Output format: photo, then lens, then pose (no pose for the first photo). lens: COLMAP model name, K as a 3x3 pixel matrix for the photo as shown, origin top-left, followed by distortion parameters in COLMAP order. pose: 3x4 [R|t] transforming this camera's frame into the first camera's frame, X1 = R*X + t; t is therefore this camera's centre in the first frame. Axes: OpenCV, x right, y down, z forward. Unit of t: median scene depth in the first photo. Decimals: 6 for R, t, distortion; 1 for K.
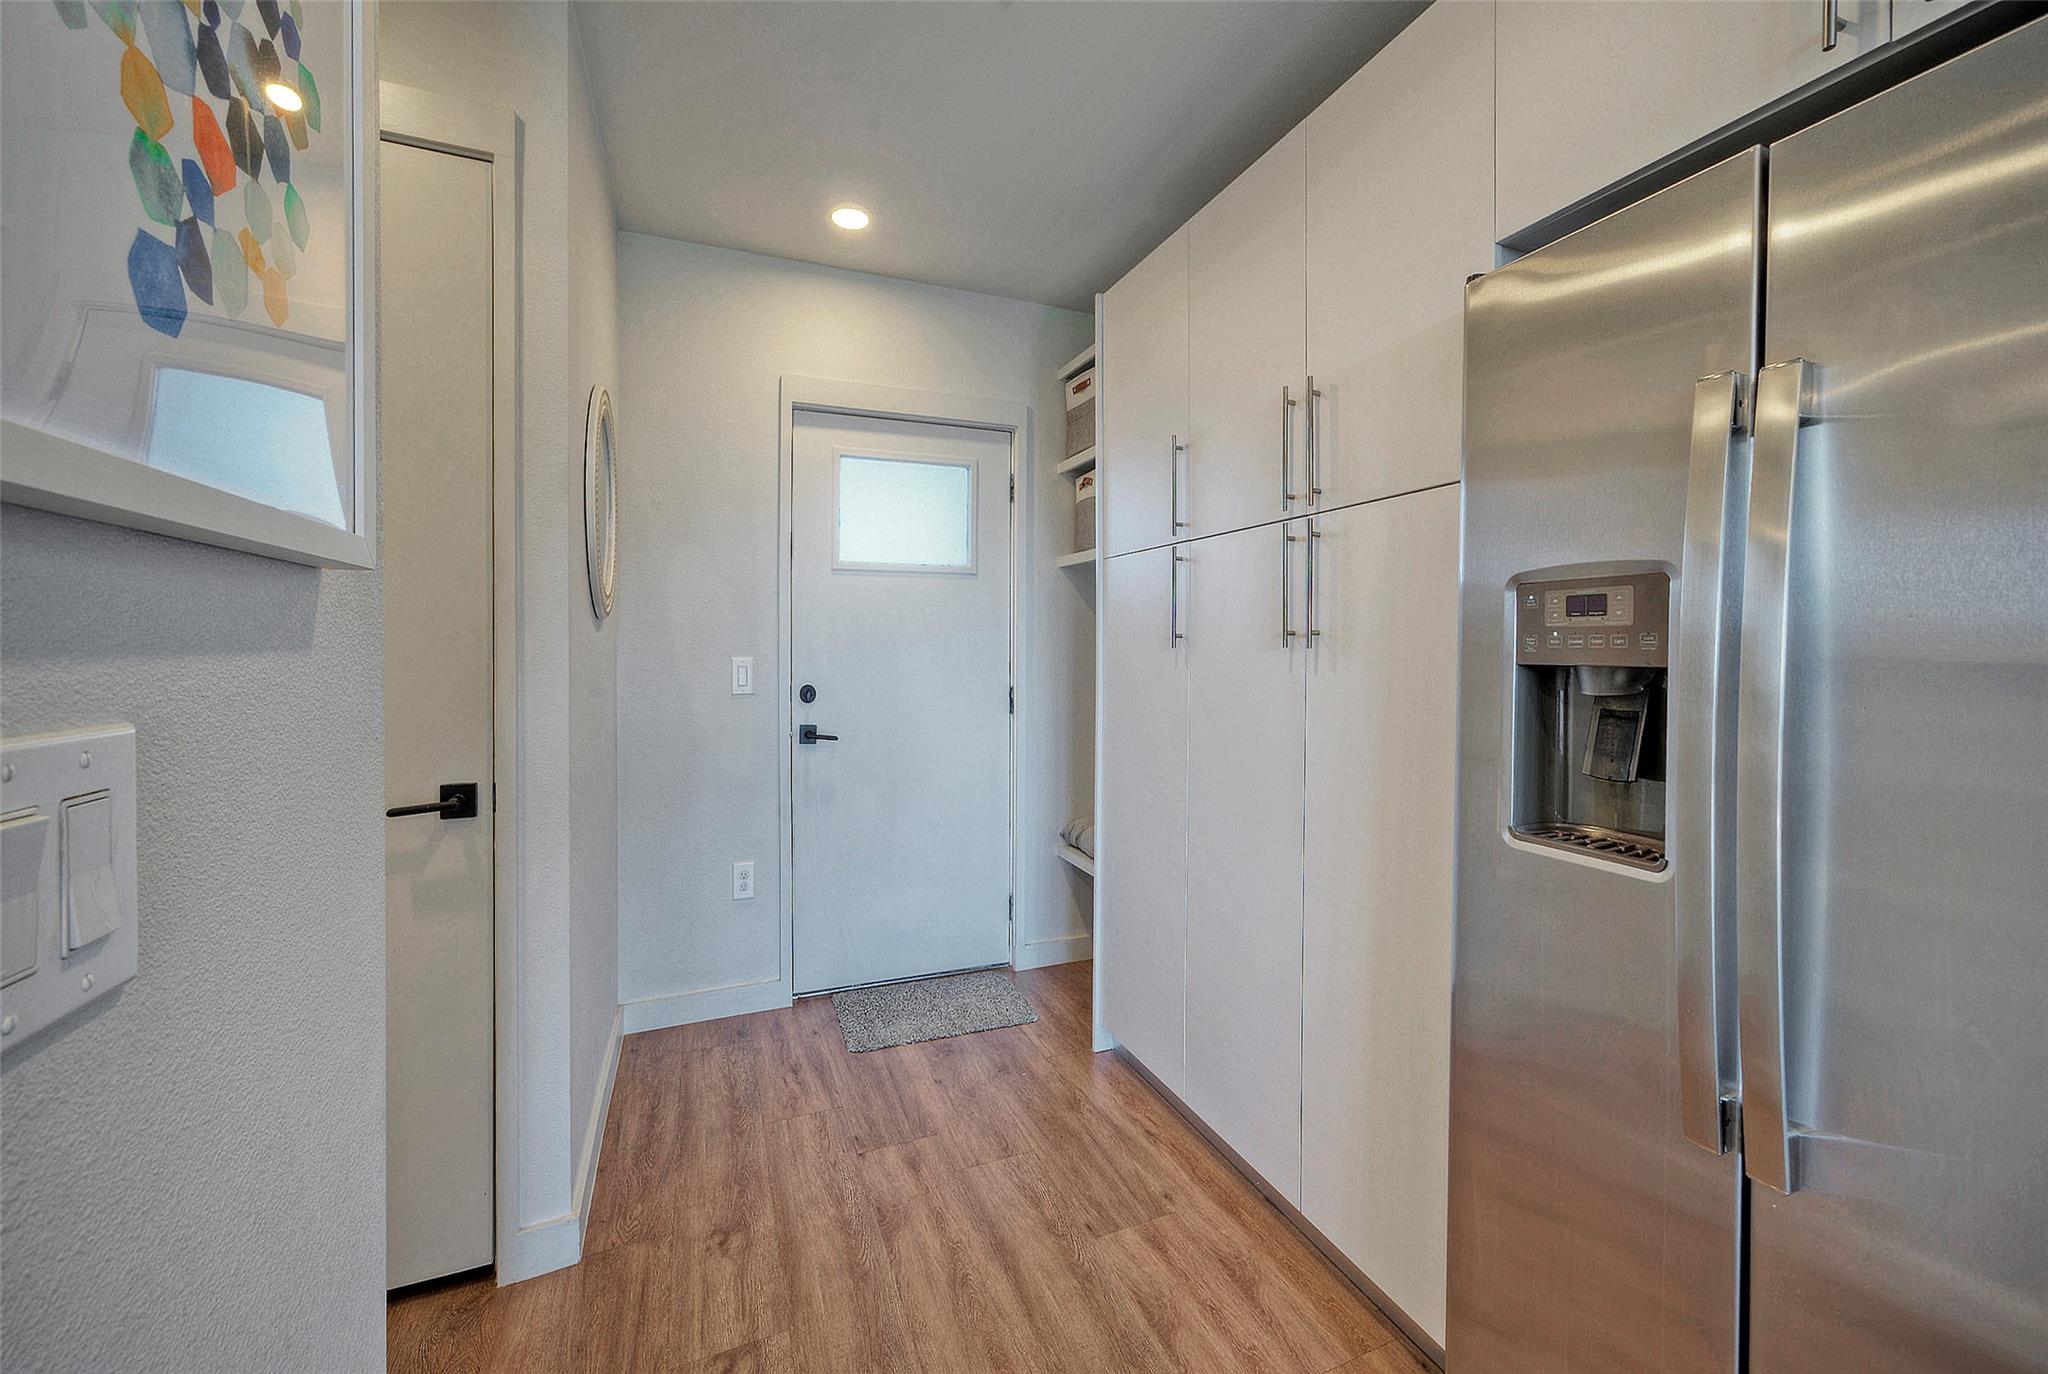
lens RADIAL K [[775.7, 0, 1022.3], [0, 775.7, 652.6], [0, 0, 1]] dist [0.000044, 0.000171]
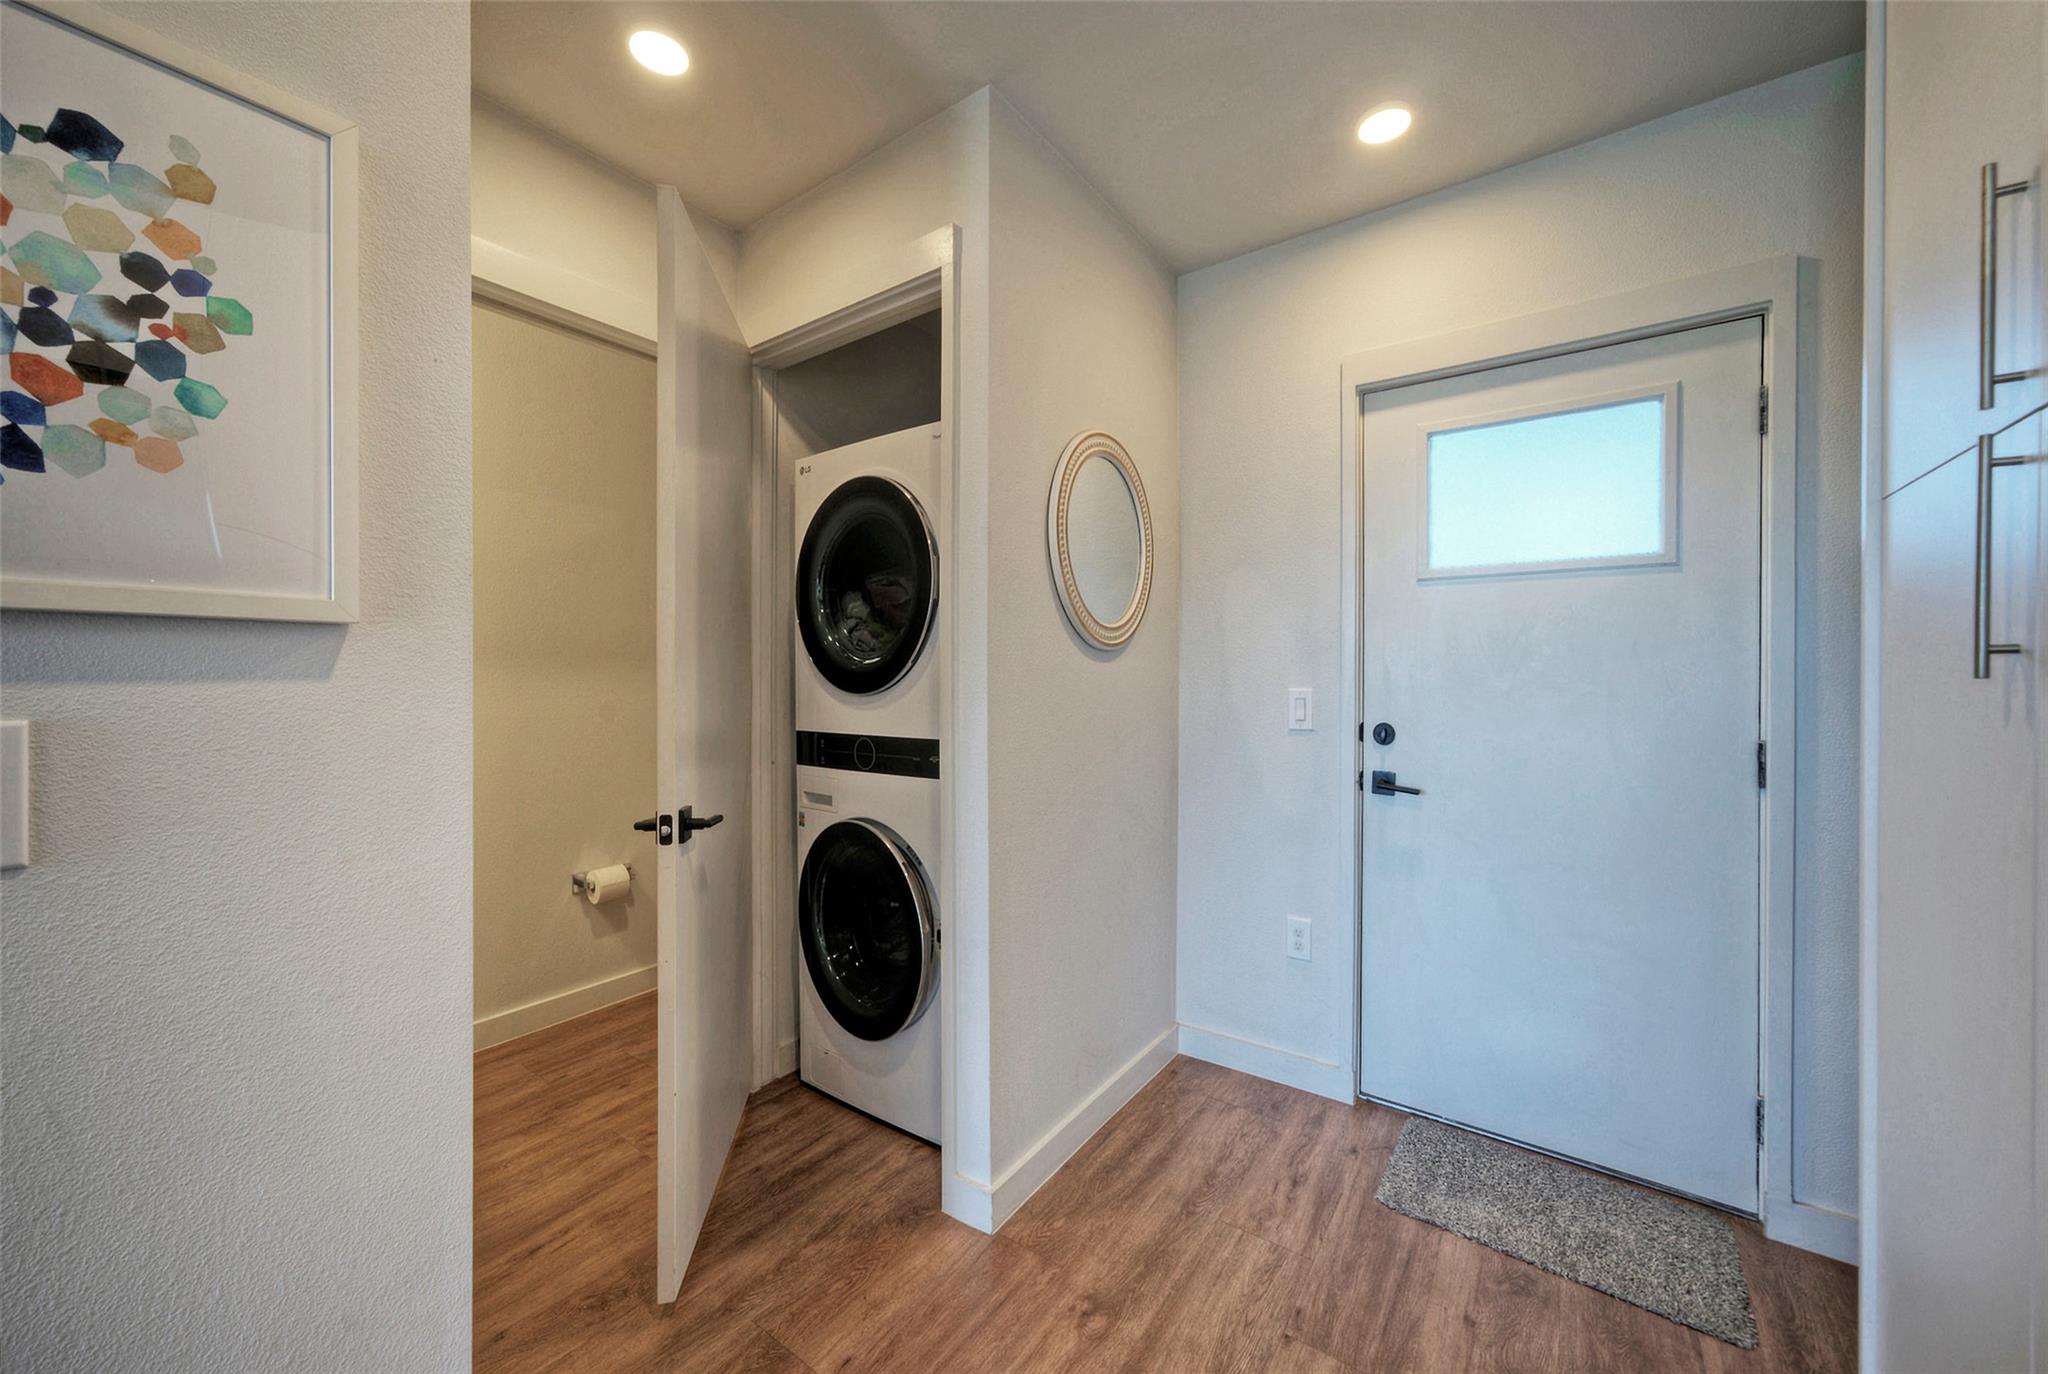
lens RADIAL K [[737.3, 0, 966.1], [0, 737.3, 668.8], [0, 0, 1]] dist [-0.023338, 0.007435]
pose [[0.519420, -0.006442, -0.854495, 0.198639], [-0.008223, 0.999888, -0.012536, -0.003310], [0.854480, 0.013538, 0.519308, 0.278761]]
